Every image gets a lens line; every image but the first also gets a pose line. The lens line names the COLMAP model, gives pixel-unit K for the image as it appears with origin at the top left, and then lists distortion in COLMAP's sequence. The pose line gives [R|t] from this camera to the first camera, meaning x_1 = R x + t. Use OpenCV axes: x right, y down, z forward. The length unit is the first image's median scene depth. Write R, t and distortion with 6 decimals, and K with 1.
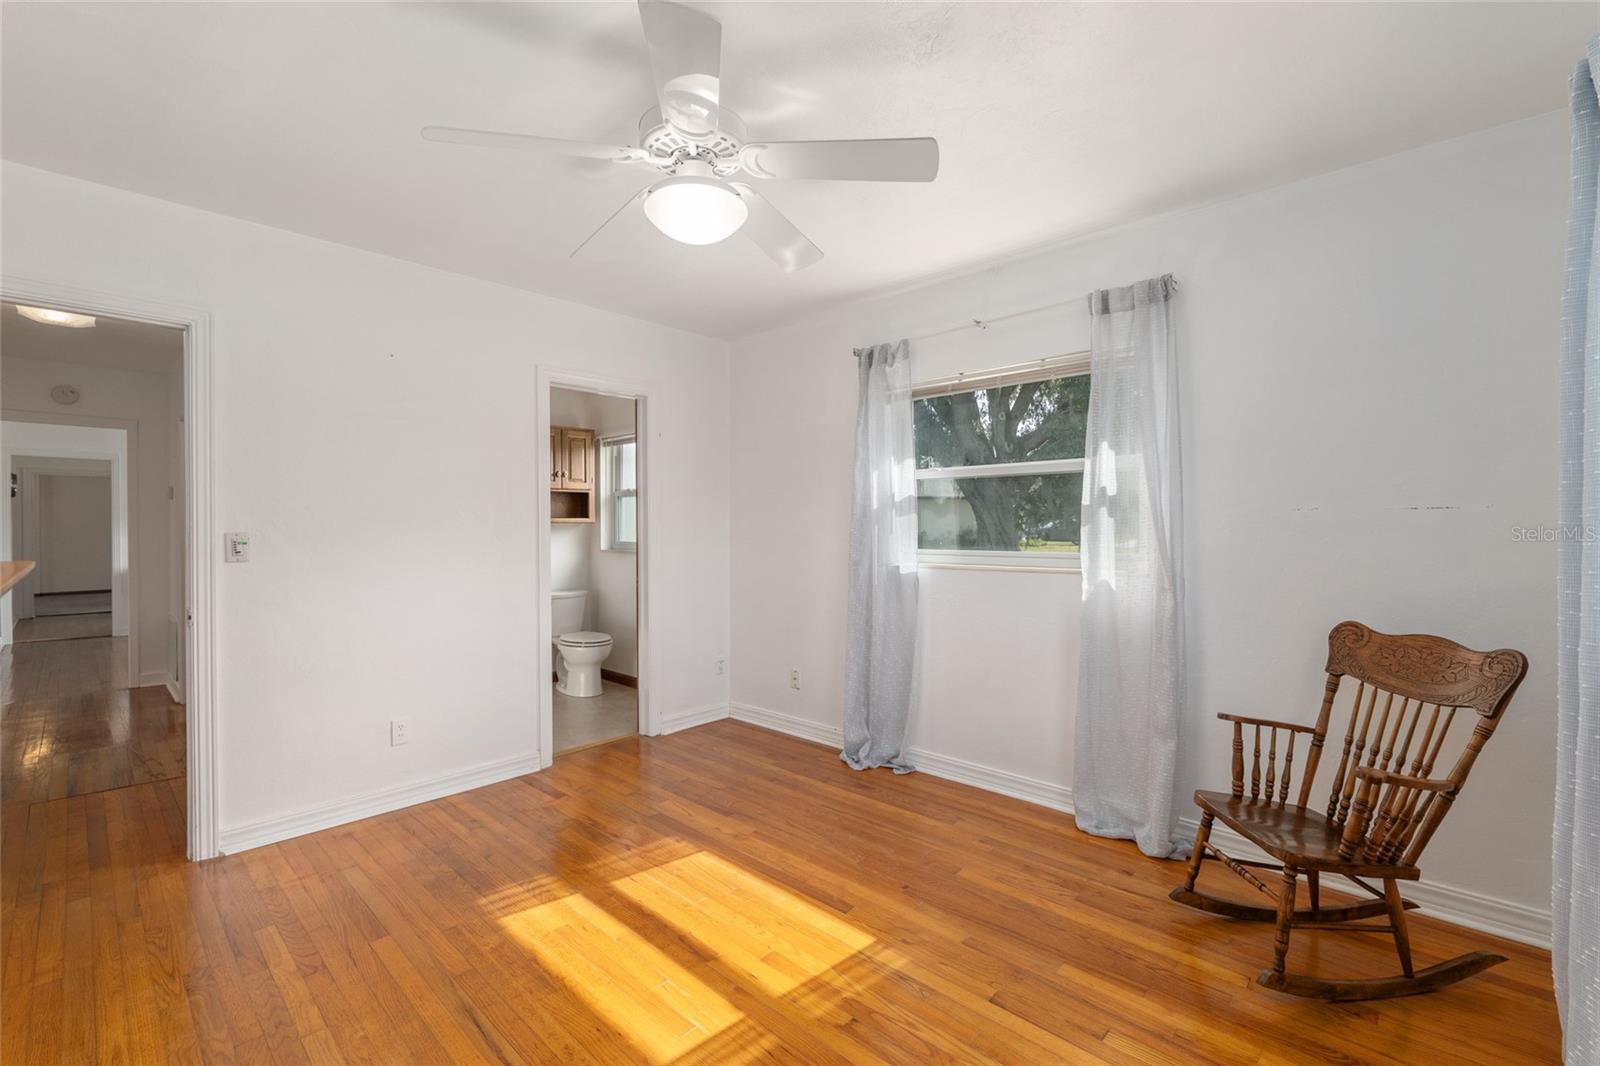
lens RADIAL K [[681.1, 0, 794.0], [0, 681.1, 520.7], [0, 0, 1]] dist [-0.001099, 0.000445]
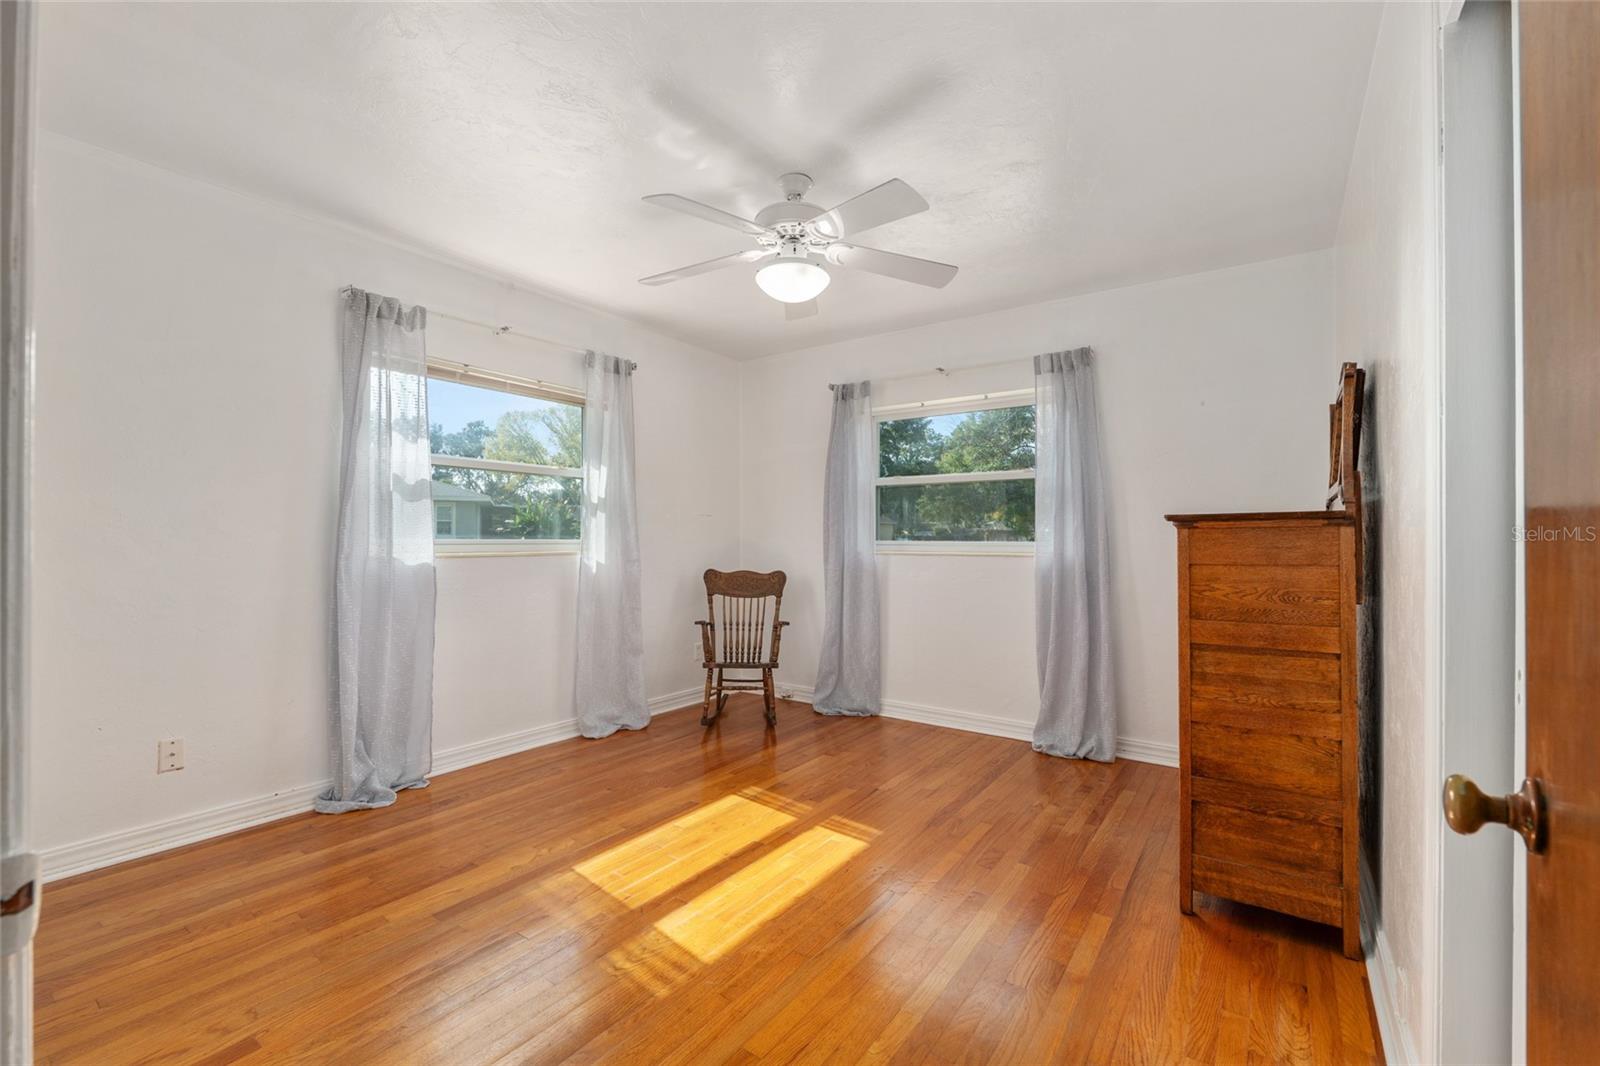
lens RADIAL K [[681.1, 0, 793.1], [0, 681.1, 536.4], [0, 0, 1]] dist [-0.001099, 0.000445]
pose [[-0.140604, 0.017176, 0.989917, -1.019787], [-0.011935, 0.999747, -0.019041, 0.064104], [-0.989994, -0.014492, -0.140364, 0.813416]]
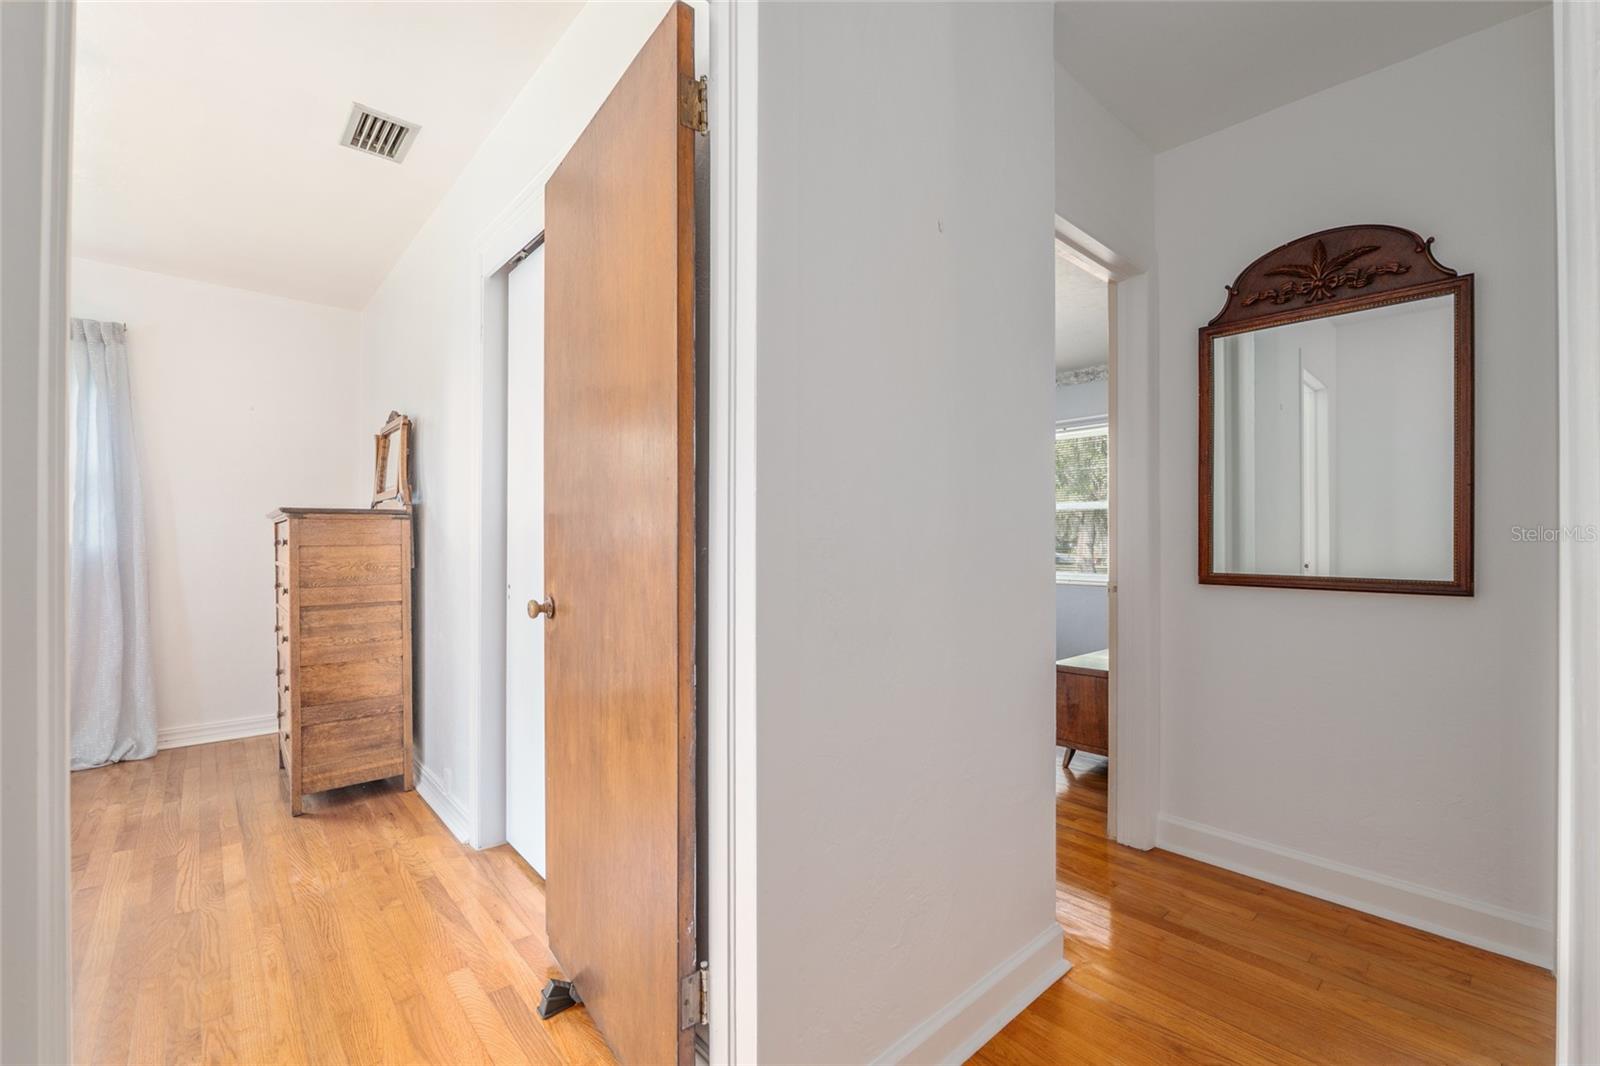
lens RADIAL K [[655.8, 0, 794.3], [0, 655.8, 537.2], [0, 0, 1]] dist [-0.010594, -0.000536]
pose [[-0.996205, 0.014816, 0.085765, -1.122766], [0.013548, 0.999790, -0.015345, 0.086161], [-0.085975, -0.014125, -0.996197, 1.139372]]
